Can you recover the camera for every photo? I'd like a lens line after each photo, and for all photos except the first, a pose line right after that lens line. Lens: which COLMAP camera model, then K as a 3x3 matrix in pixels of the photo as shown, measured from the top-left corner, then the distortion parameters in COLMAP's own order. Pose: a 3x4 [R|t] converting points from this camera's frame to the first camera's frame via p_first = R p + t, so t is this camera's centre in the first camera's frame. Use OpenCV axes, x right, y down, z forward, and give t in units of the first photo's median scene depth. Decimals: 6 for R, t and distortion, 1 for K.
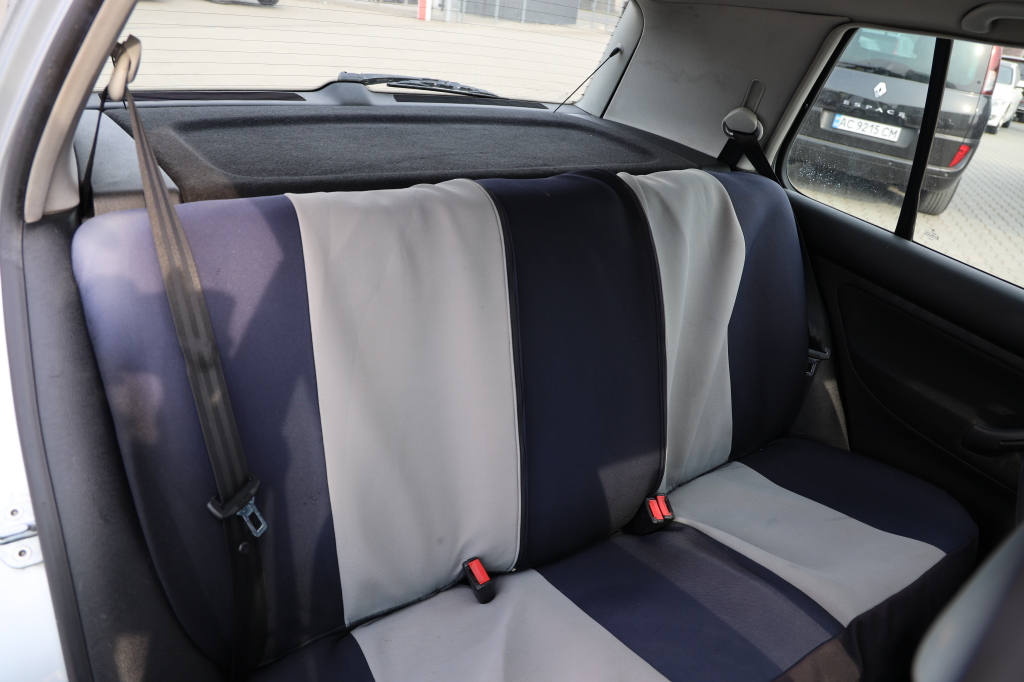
lens RADIAL K [[704.8, 0, 508.8], [0, 704.8, 335.7], [0, 0, 1]] dist [-0.092404, 0.079043]
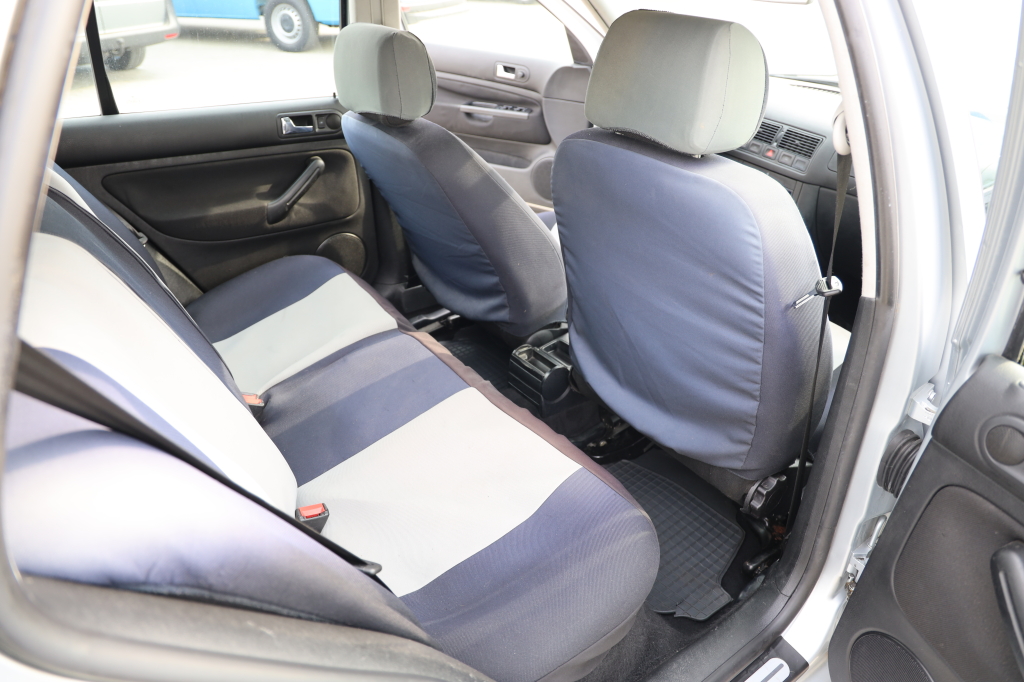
lens RADIAL K [[704.8, 0, 508.8], [0, 704.8, 335.7], [0, 0, 1]] dist [-0.092404, 0.079043]
pose [[-0.008918, -0.626363, 0.779481, -0.662979], [0.442550, 0.696543, 0.564780, -0.301030], [-0.896699, 0.349996, 0.270985, 0.315677]]
